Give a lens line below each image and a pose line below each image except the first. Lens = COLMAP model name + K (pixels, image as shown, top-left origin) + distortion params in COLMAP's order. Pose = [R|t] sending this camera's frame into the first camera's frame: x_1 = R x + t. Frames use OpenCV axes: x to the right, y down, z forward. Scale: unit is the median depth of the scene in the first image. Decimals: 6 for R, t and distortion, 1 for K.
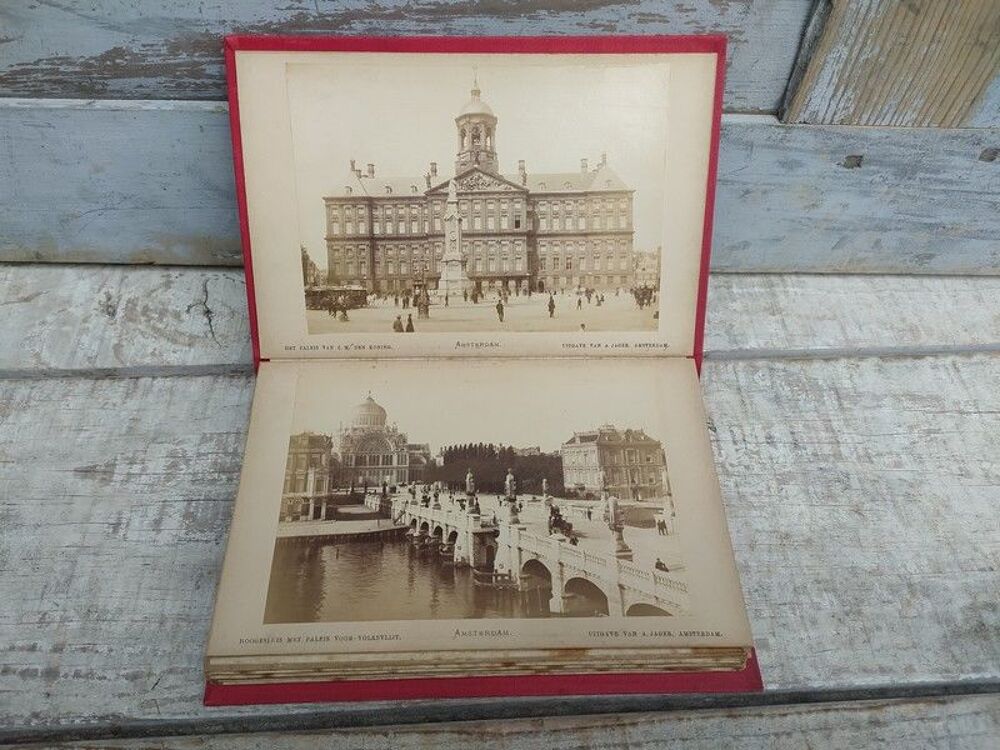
lens RADIAL K [[765.5, 0, 500.0], [0, 765.5, 375.0], [0, 0, 1]] dist [0.011538, -0.046542]
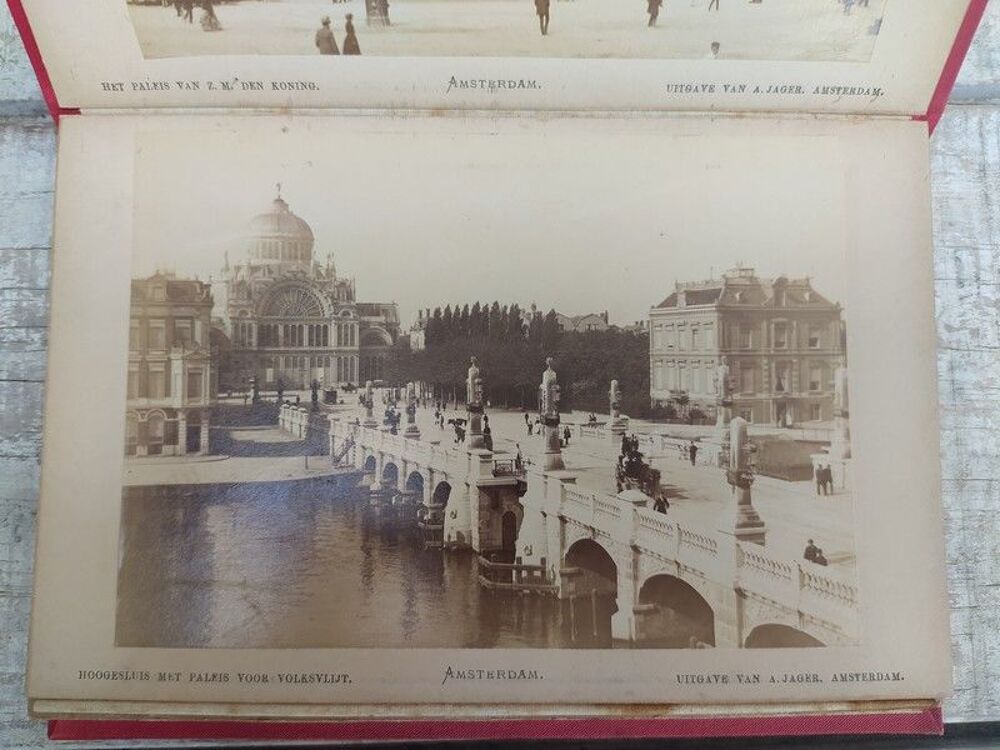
lens RADIAL K [[765.5, 0, 500.0], [0, 765.5, 375.0], [0, 0, 1]] dist [0.011538, -0.046542]
pose [[0.999469, 0.028461, -0.015878, -0.013079], [-0.017402, 0.877979, 0.478382, -0.123202], [0.027555, -0.477852, 0.878008, 0.542057]]
